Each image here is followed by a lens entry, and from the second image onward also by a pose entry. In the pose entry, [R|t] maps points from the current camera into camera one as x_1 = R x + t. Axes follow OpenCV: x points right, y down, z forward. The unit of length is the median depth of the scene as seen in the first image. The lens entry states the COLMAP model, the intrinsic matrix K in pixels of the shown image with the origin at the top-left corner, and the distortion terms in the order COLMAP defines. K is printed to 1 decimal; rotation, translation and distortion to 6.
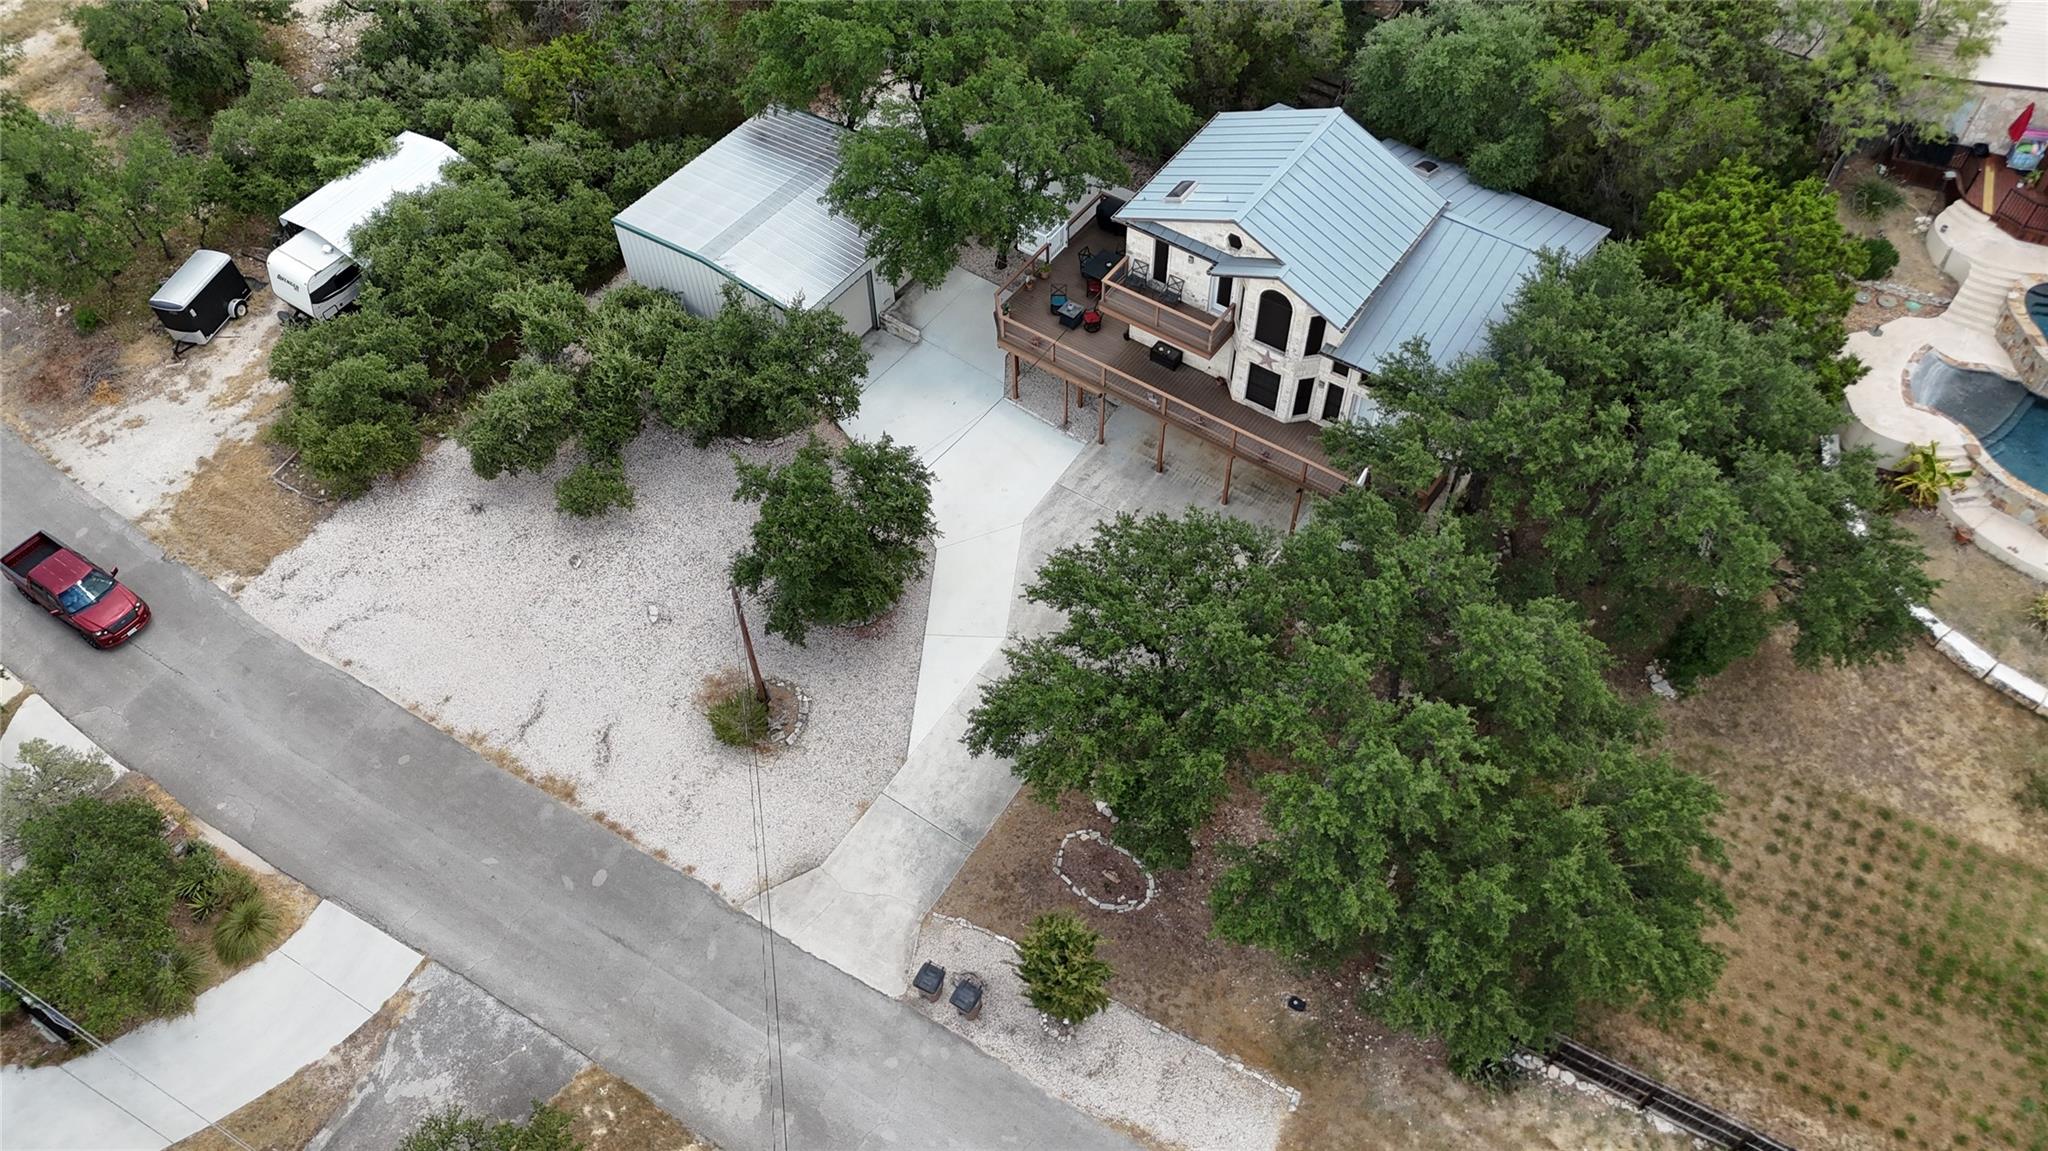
lens RADIAL K [[1525.8, 0, 1024.7], [0, 1525.8, 547.5], [0, 0, 1]] dist [0.040975, -0.007754]
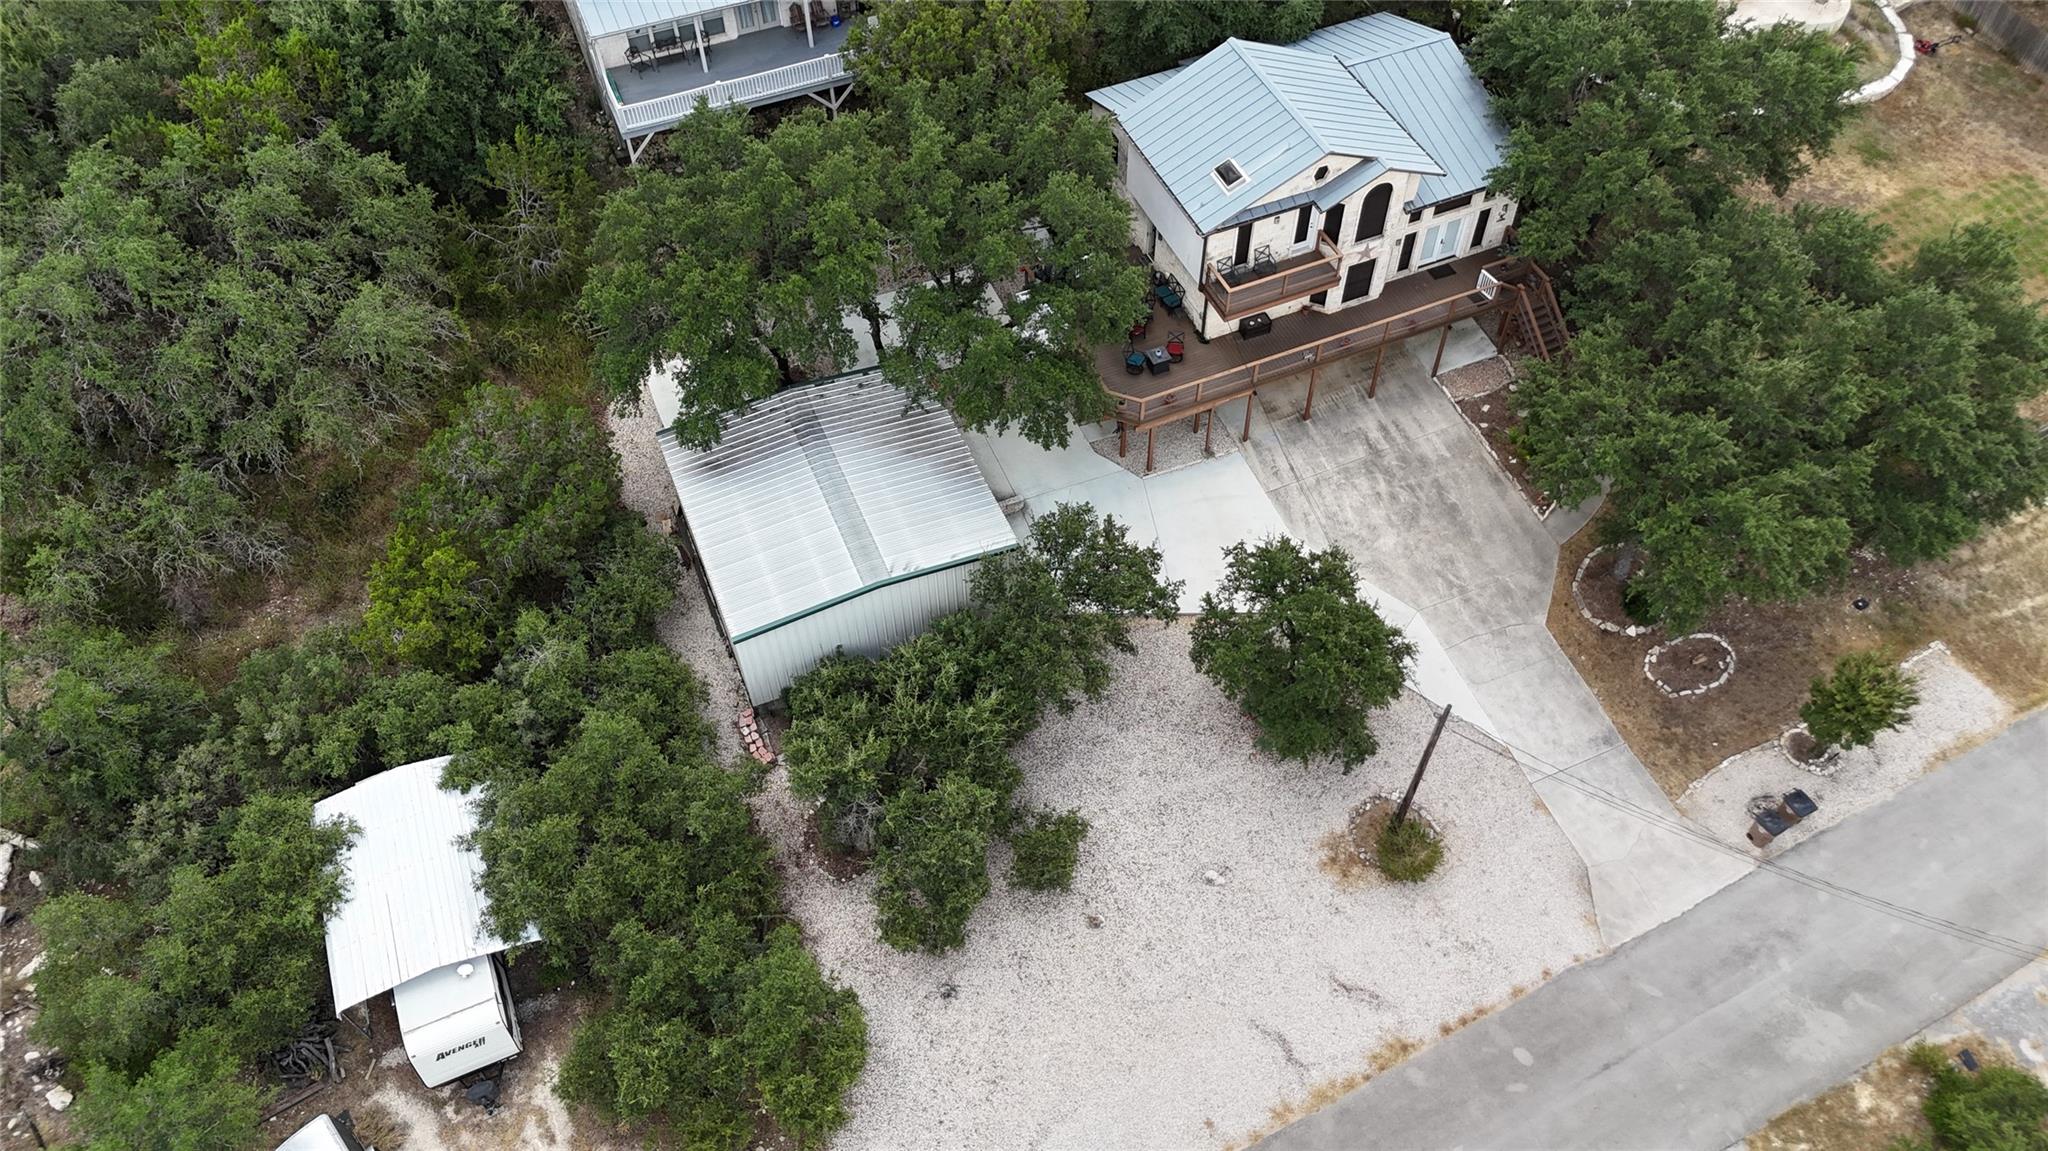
lens RADIAL K [[1482.5, 0, 1024.0], [0, 1482.5, 575.5], [0, 0, 1]] dist [0.033507, -0.007901]
pose [[0.529277, -0.673474, 0.516041, -0.657275], [0.667620, 0.705925, 0.236545, -0.372963], [-0.523593, 0.219321, 0.823255, 0.335111]]
